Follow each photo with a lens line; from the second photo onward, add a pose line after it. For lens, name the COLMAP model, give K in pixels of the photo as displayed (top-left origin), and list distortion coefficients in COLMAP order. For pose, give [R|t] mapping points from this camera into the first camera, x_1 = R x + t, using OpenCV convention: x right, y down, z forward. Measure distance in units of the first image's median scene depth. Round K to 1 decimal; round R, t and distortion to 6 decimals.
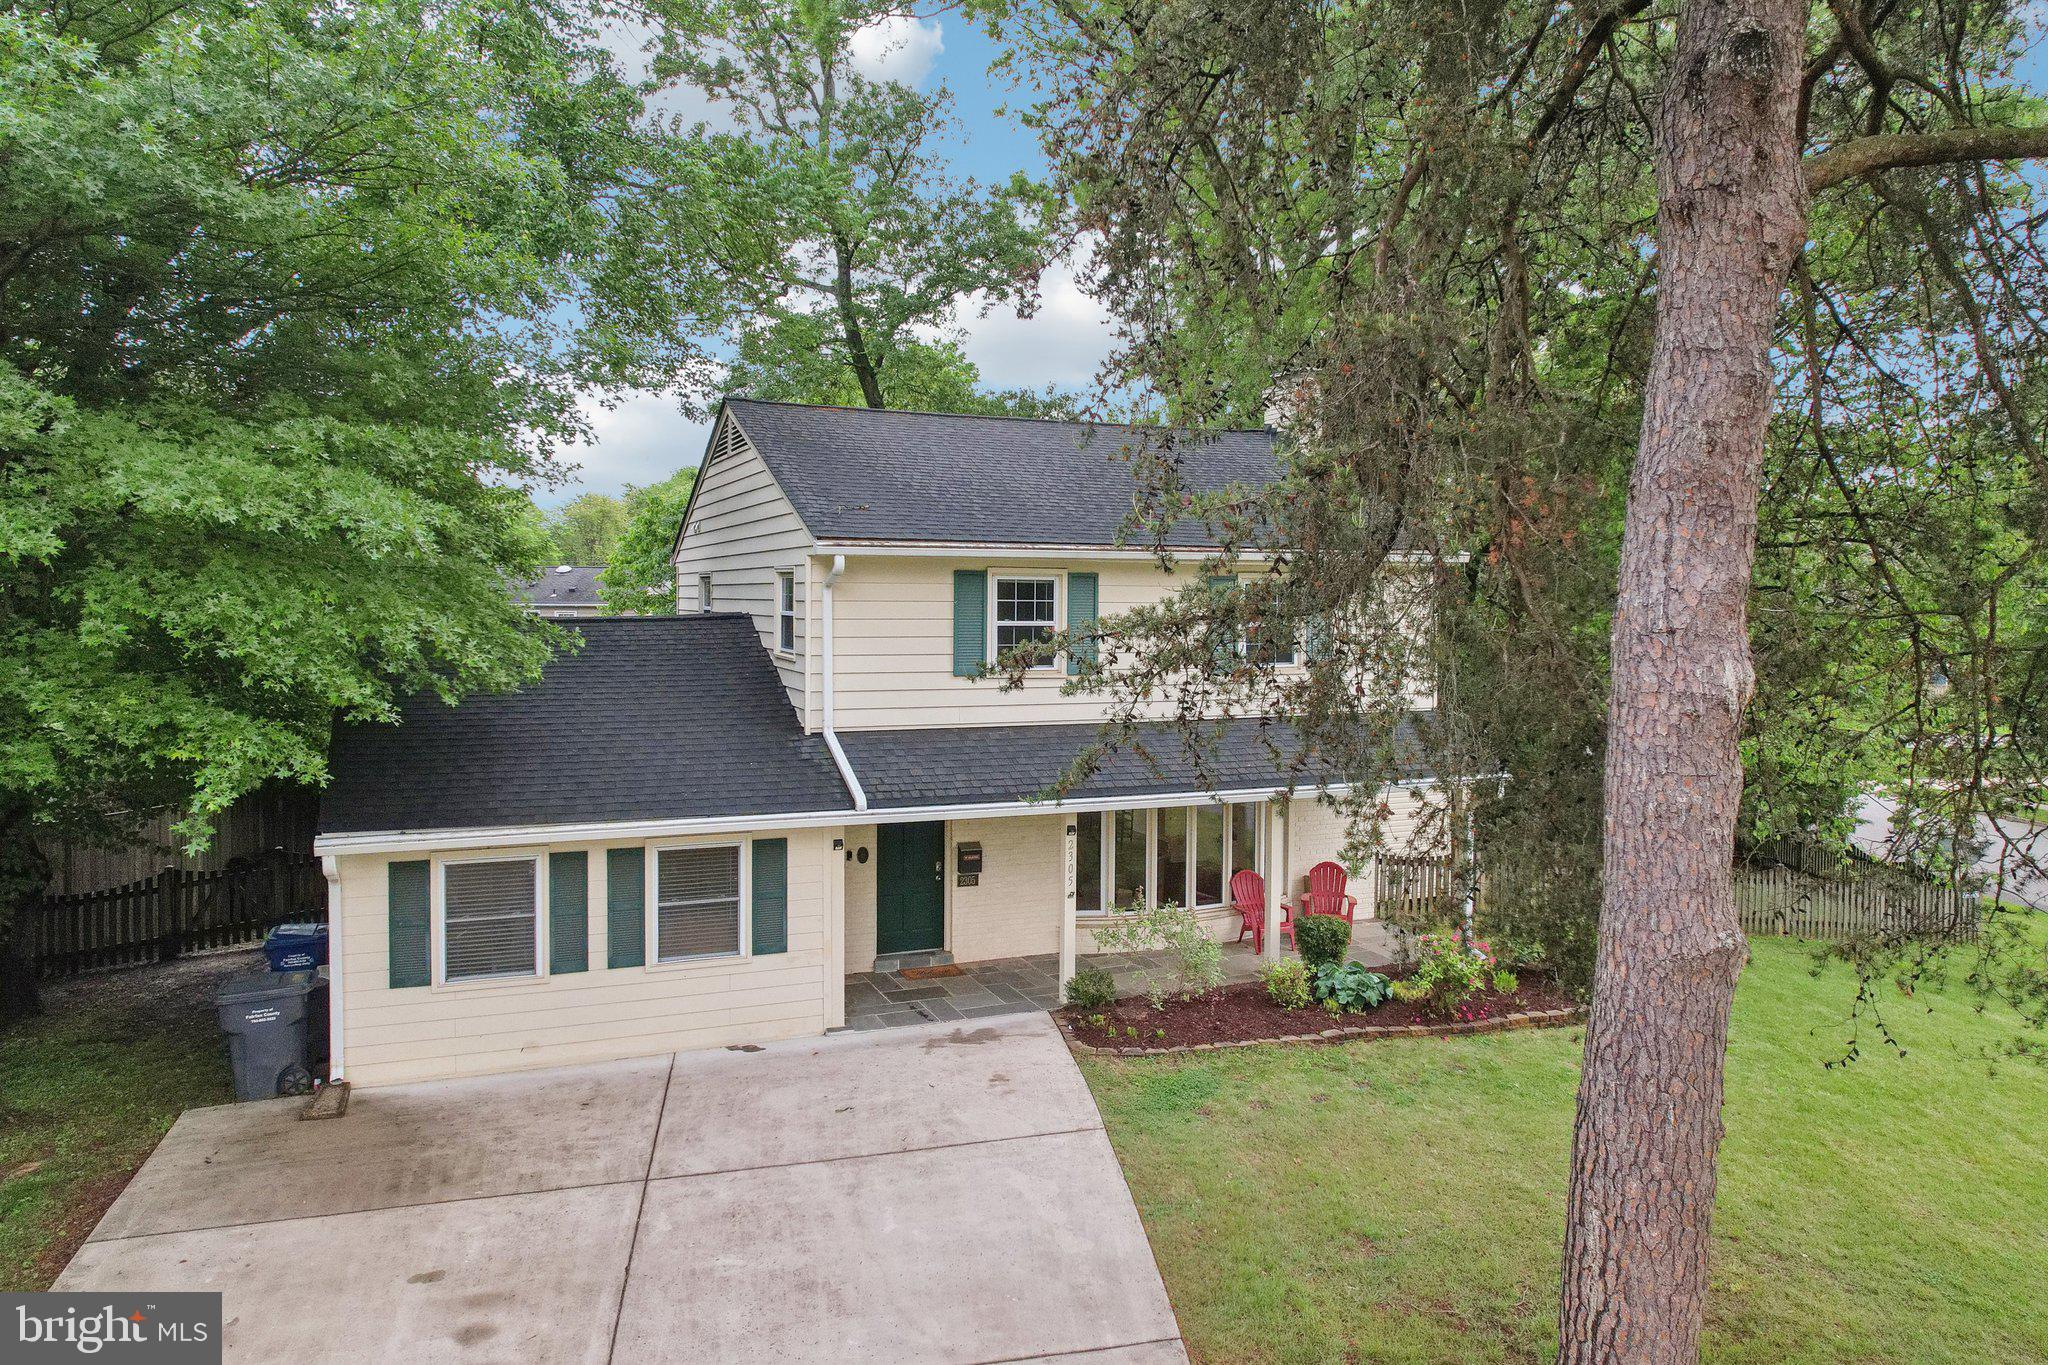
lens RADIAL K [[1363.5, 0, 1028.5], [0, 1363.5, 593.8], [0, 0, 1]] dist [-0.056405, 0.047780]
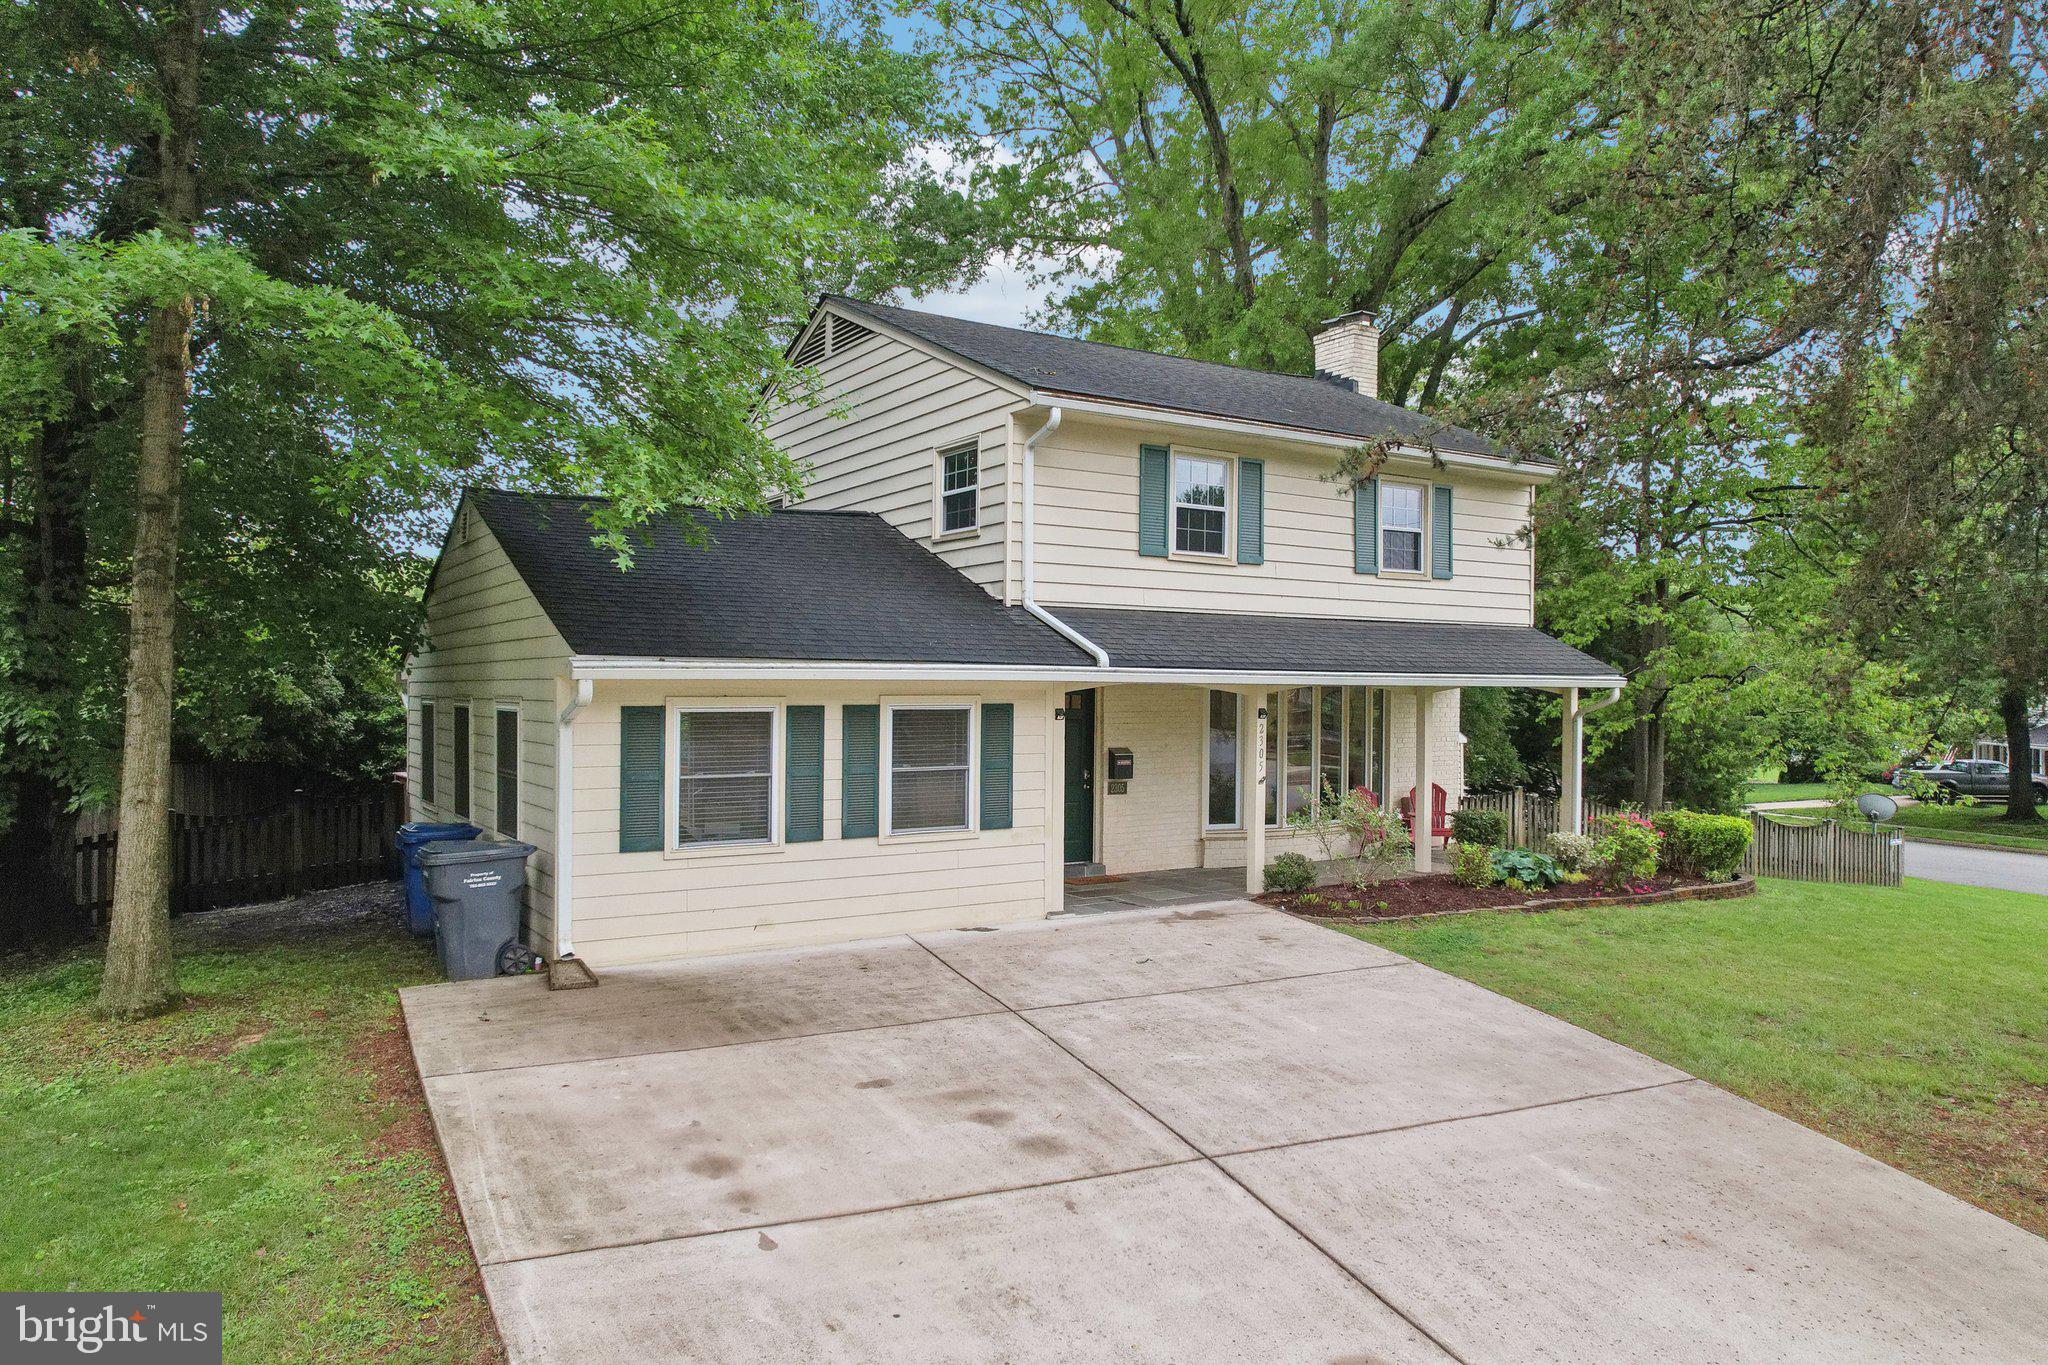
lens RADIAL K [[1354.4, 0, 1024.0], [0, 1354.4, 682.5], [0, 0, 1]] dist [-0.050209, 0.030870]
pose [[0.983703, -0.003920, 0.179760, -0.353211], [0.005637, 0.999943, -0.009039, 0.182382], [-0.179714, 0.009905, 0.983669, 0.094410]]
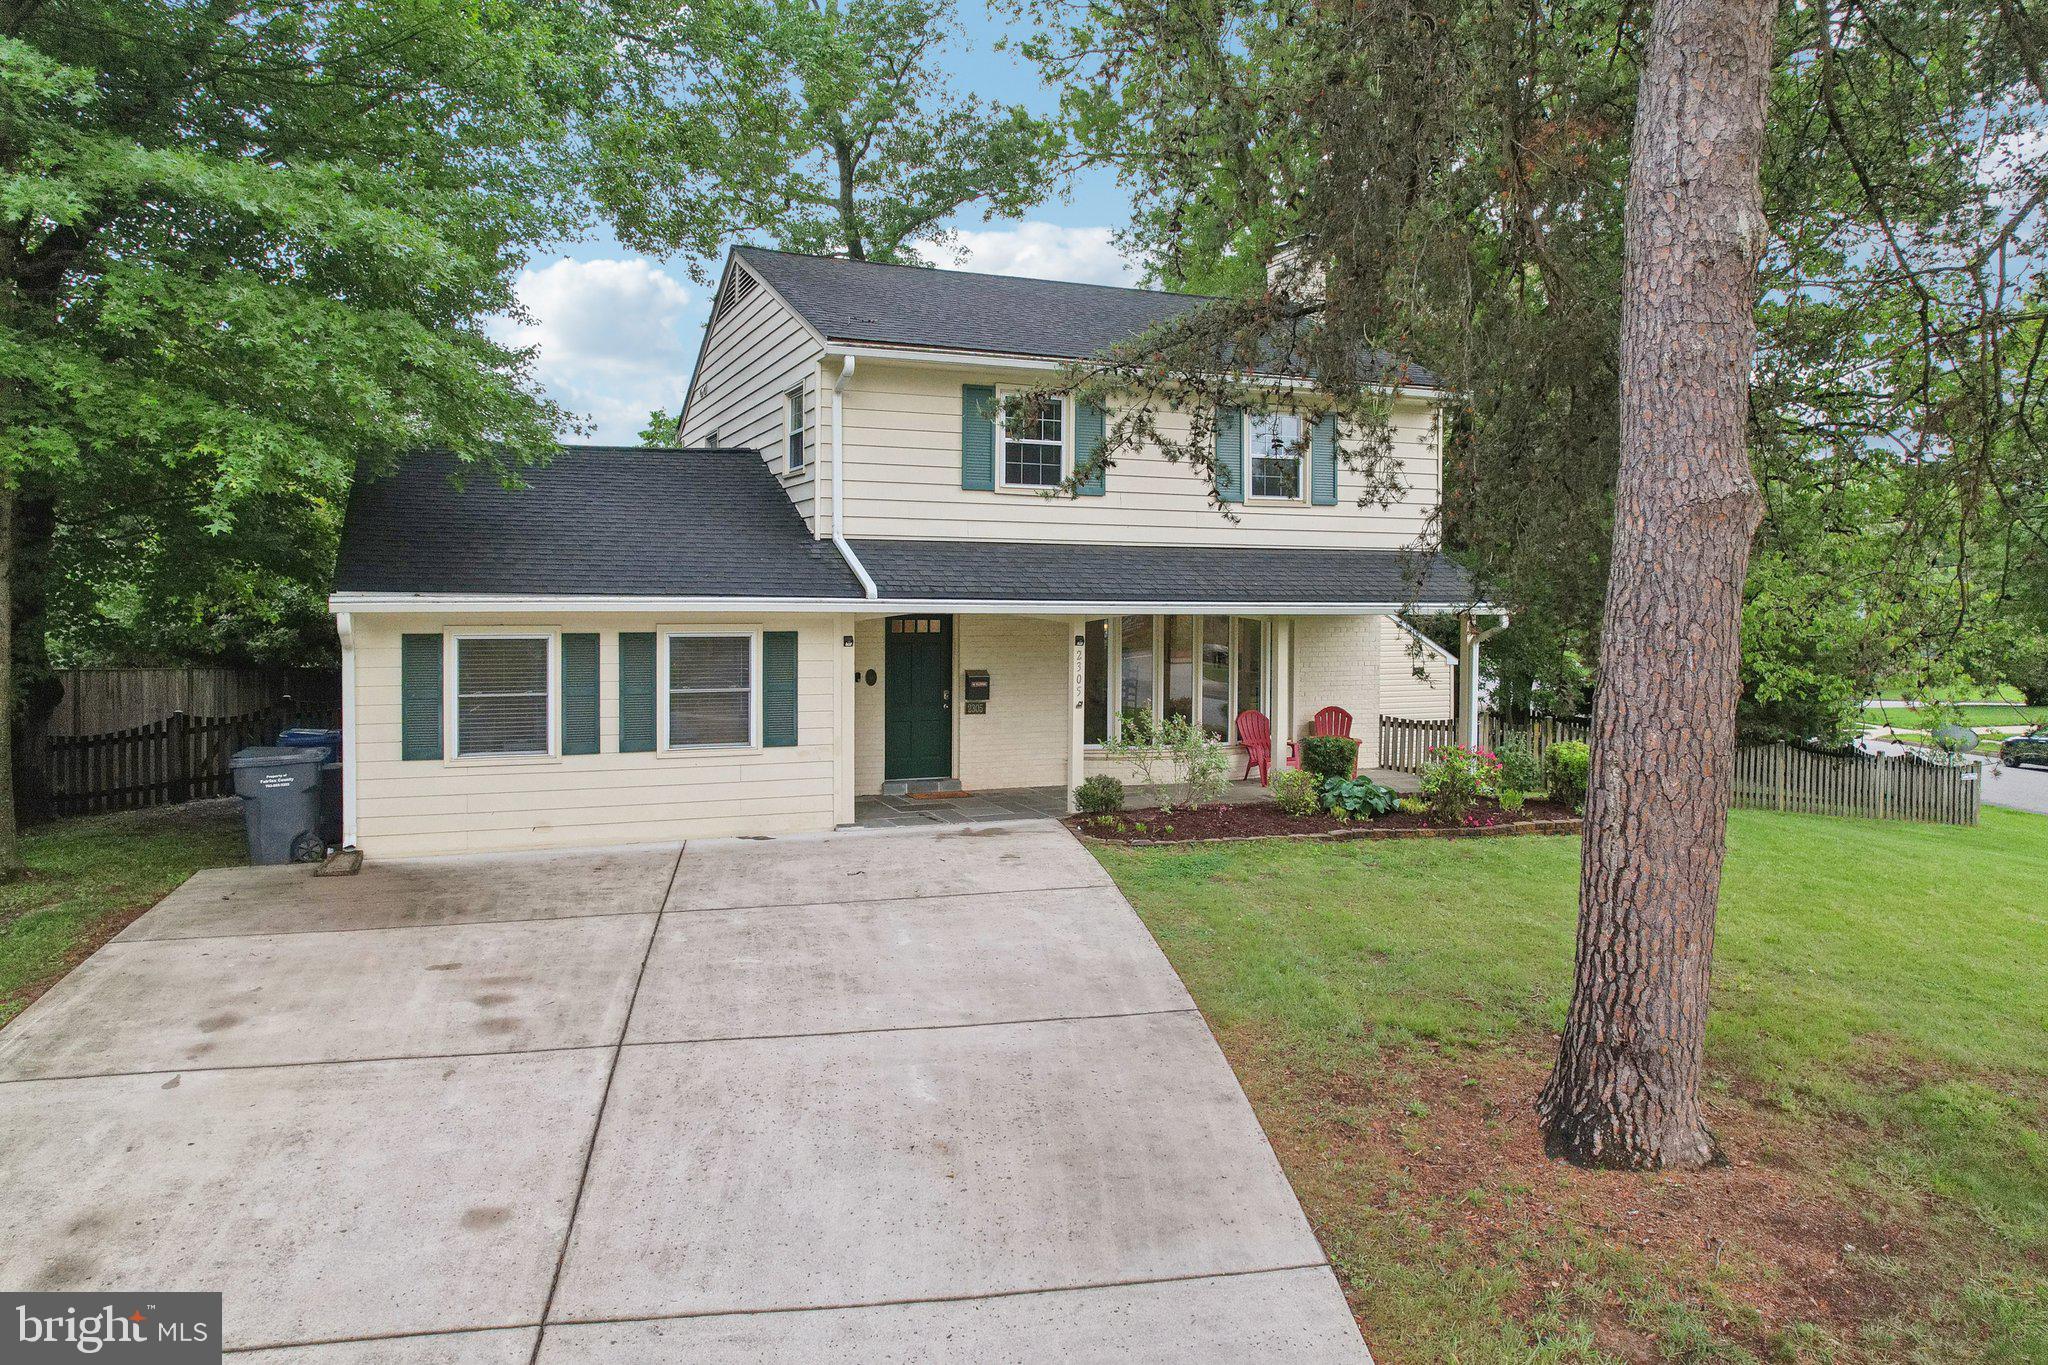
lens RADIAL K [[1358.8, 0, 1029.2], [0, 1358.8, 594.1], [0, 0, 1]] dist [-0.052224, 0.039642]
pose [[0.999992, -0.001378, 0.003627, -0.010538], [0.001391, 0.999992, -0.003799, 0.164067], [-0.003621, 0.003804, 0.999986, -0.004196]]
